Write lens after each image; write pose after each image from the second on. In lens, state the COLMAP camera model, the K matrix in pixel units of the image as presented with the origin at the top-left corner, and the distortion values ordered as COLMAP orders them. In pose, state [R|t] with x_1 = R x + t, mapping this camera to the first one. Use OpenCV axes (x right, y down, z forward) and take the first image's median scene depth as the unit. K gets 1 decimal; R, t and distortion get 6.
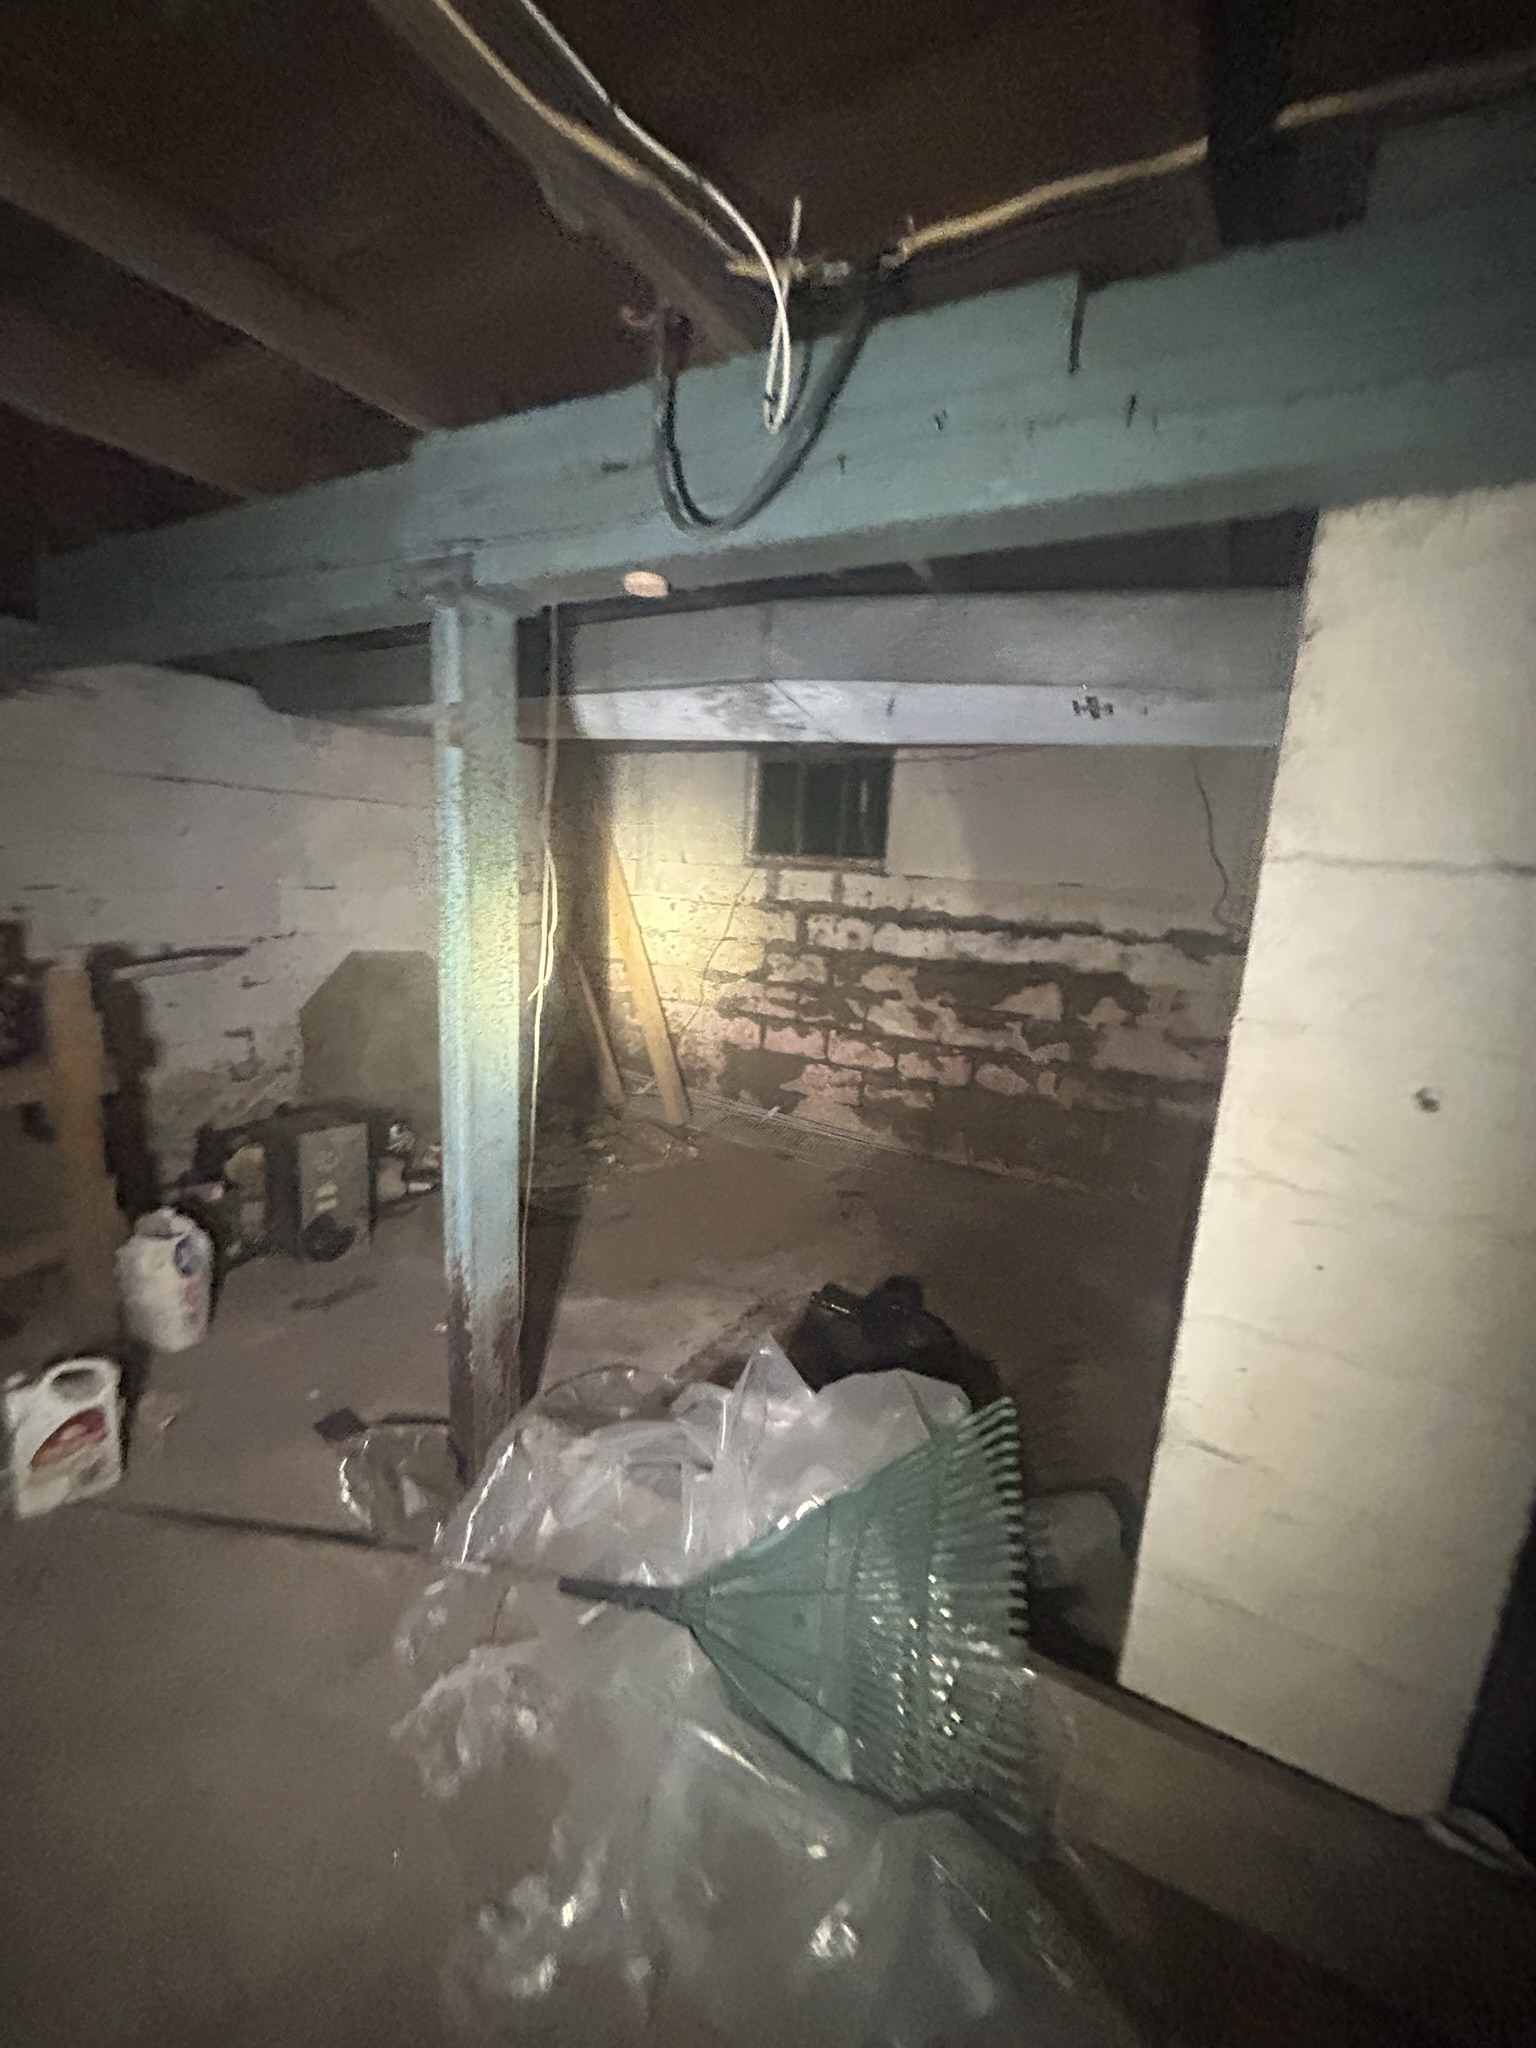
lens RADIAL K [[839.7, 0, 773.8], [0, 839.7, 1016.3], [0, 0, 1]] dist [0.002498, 0.000970]
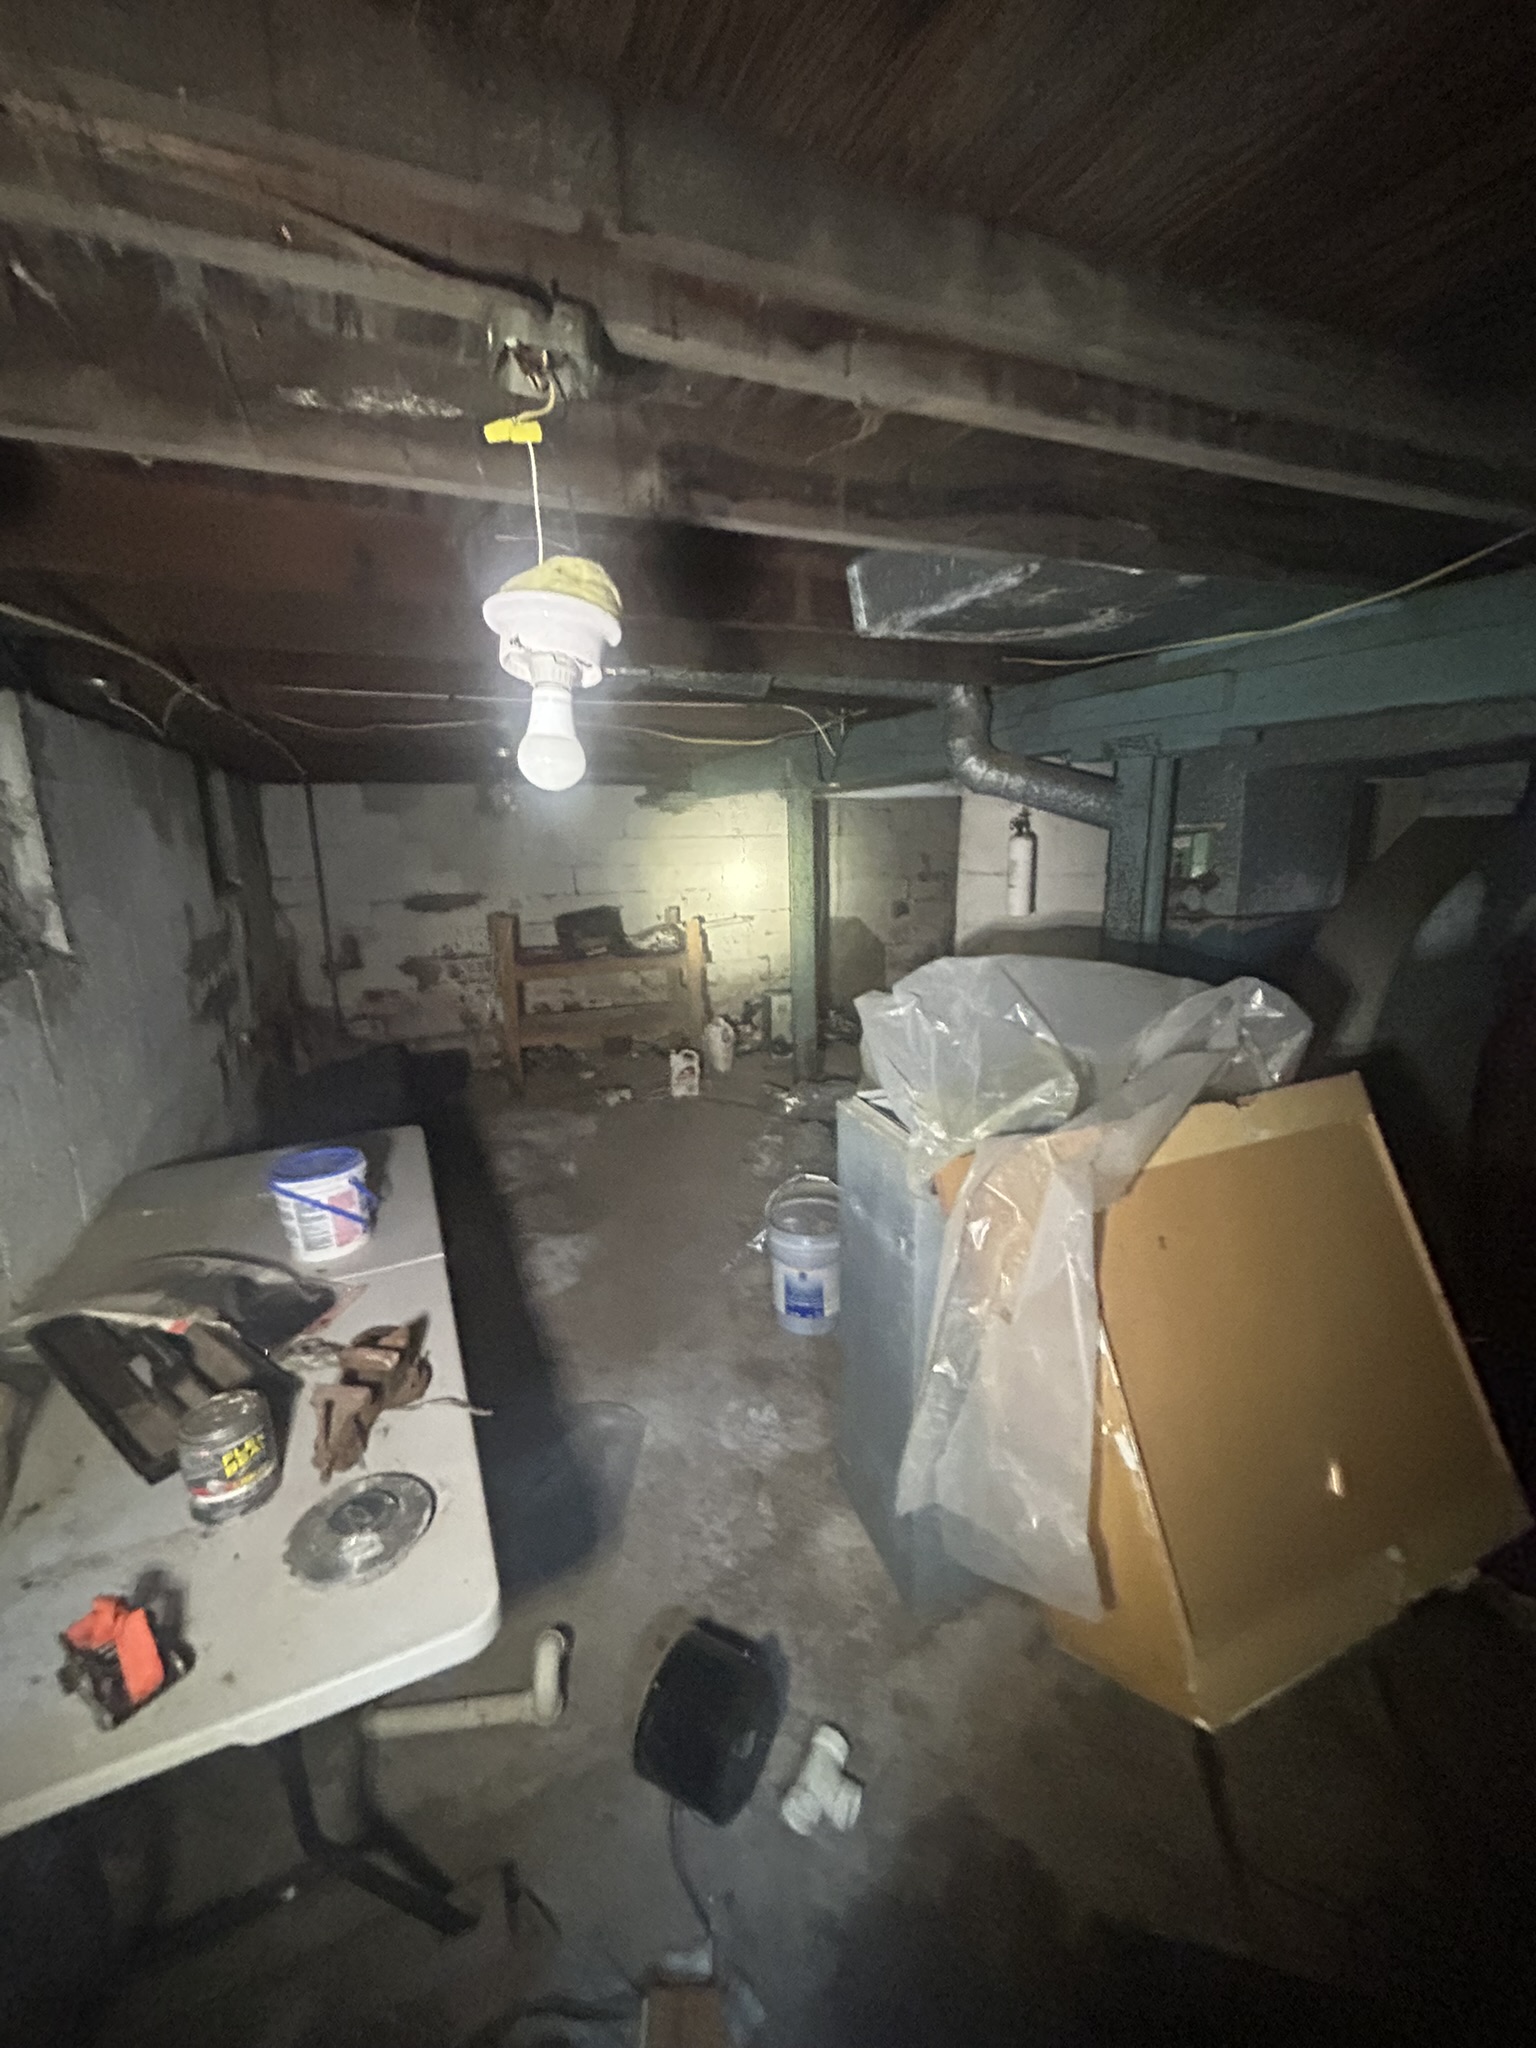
lens RADIAL K [[839.7, 0, 772.7], [0, 839.7, 1026.3], [0, 0, 1]] dist [0.002498, 0.000970]
pose [[0.801588, 0.063734, -0.594470, 0.807647], [-0.038919, 0.997755, 0.054492, 0.101697], [0.596608, -0.020544, 0.802270, -0.830850]]
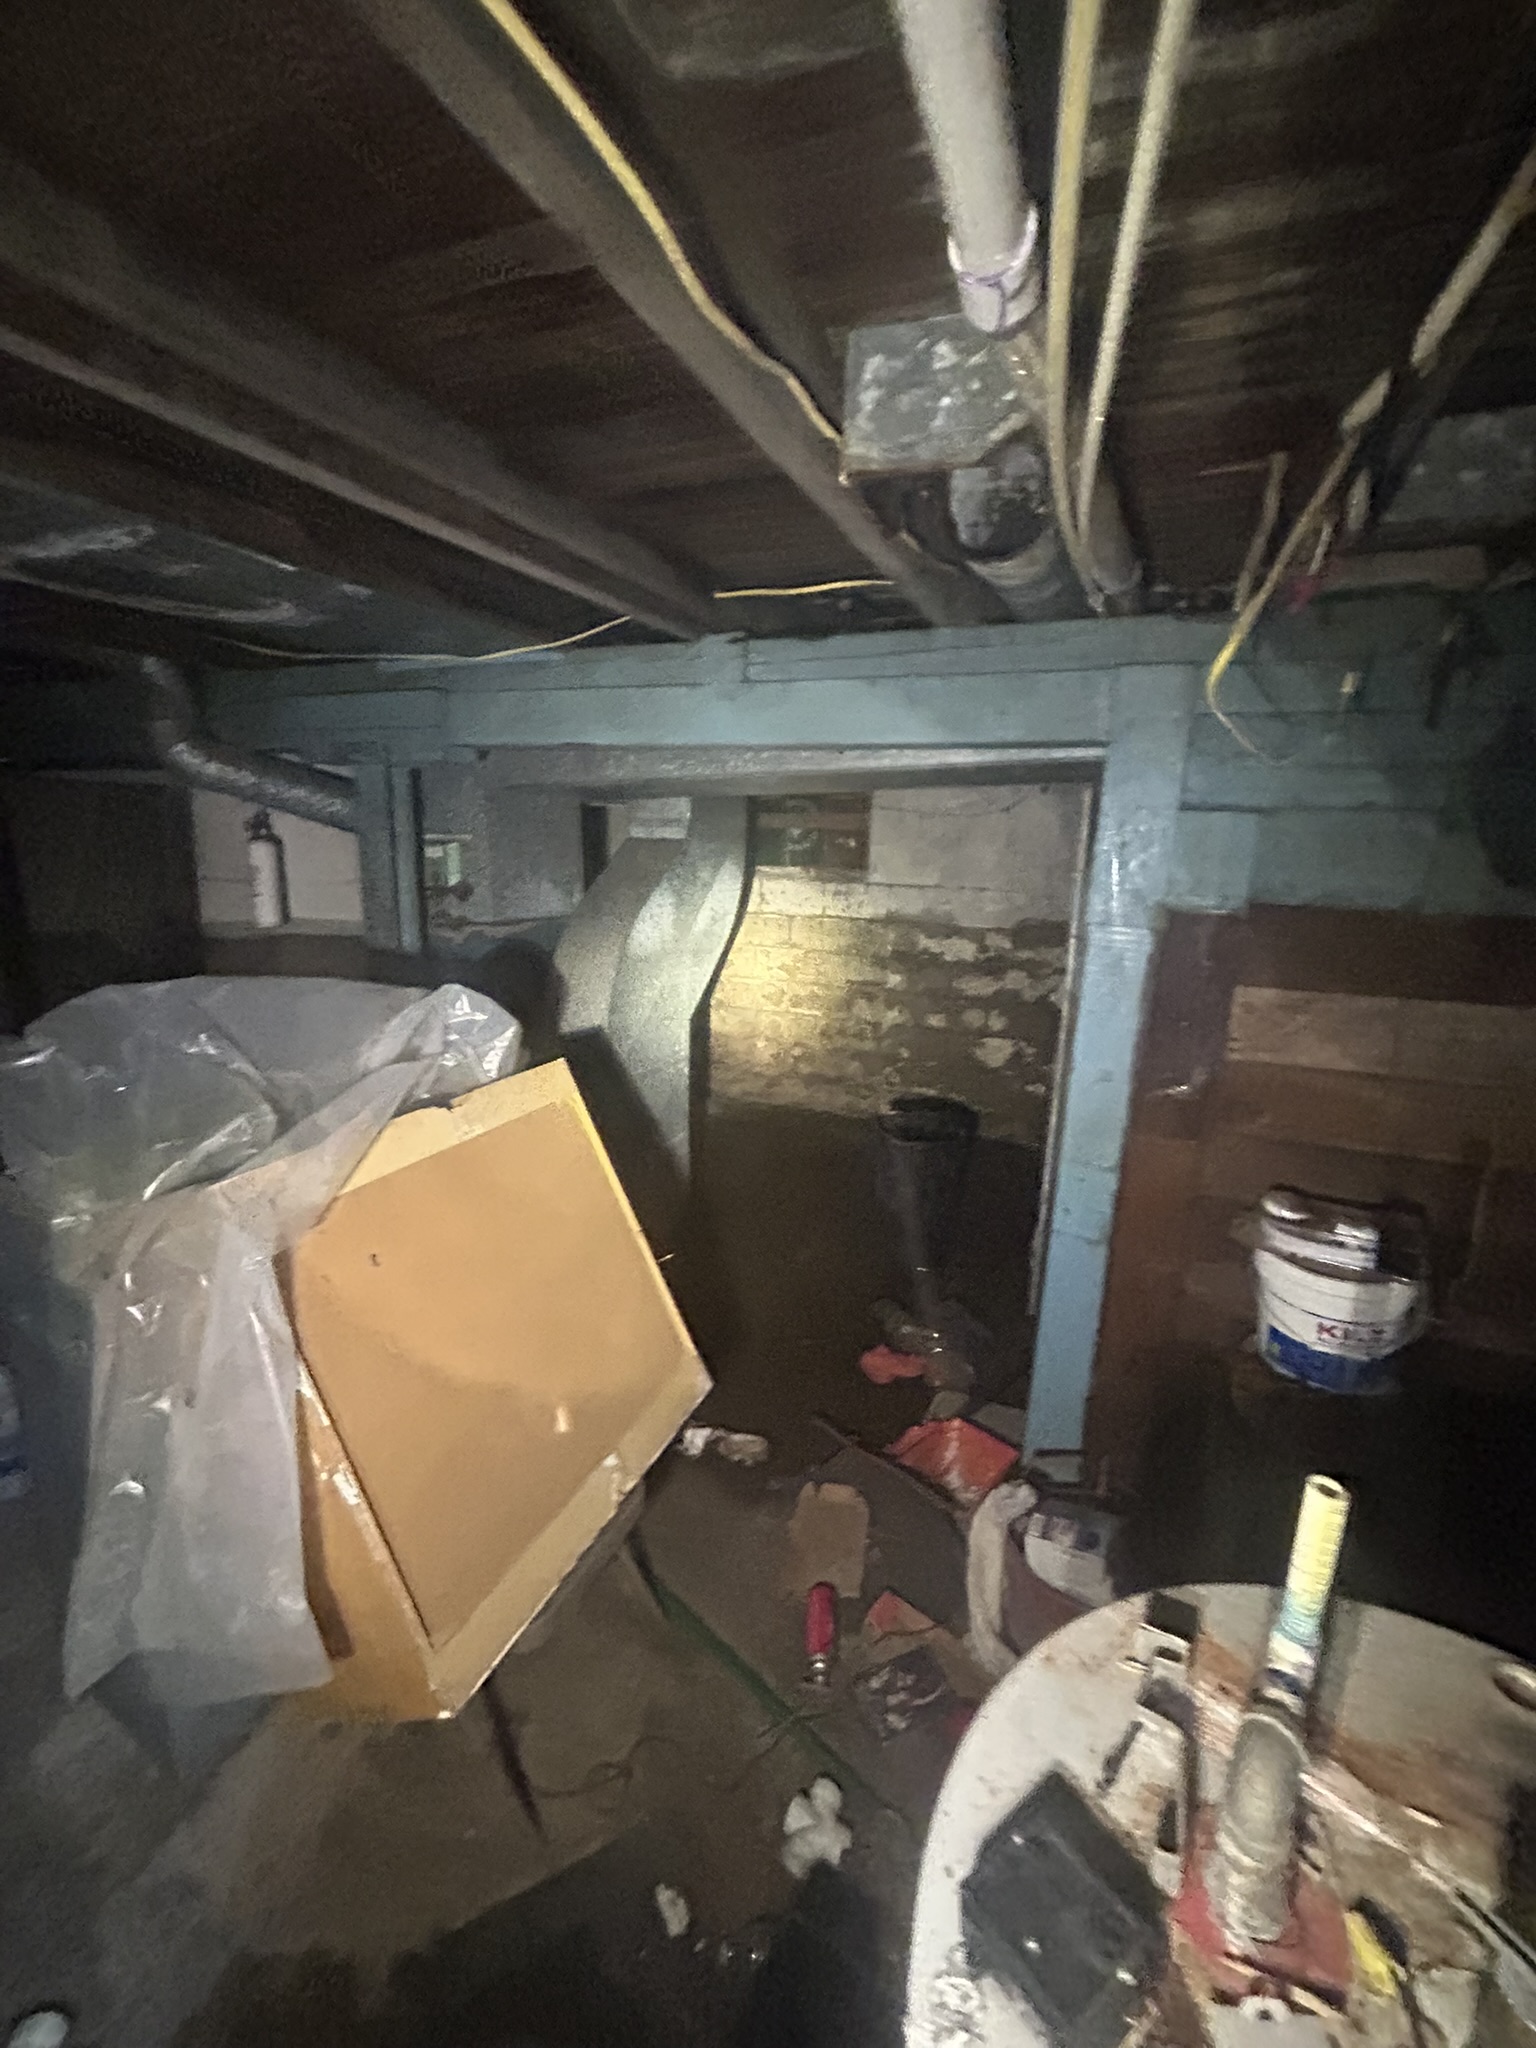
lens RADIAL K [[839.7, 0, 767.6], [0, 839.7, 1028.6], [0, 0, 1]] dist [0.002498, 0.000970]
pose [[0.994138, -0.051190, 0.095234, 0.895964], [0.046062, 0.997408, 0.055284, 0.095394], [-0.097817, -0.050573, 0.993919, -0.800112]]
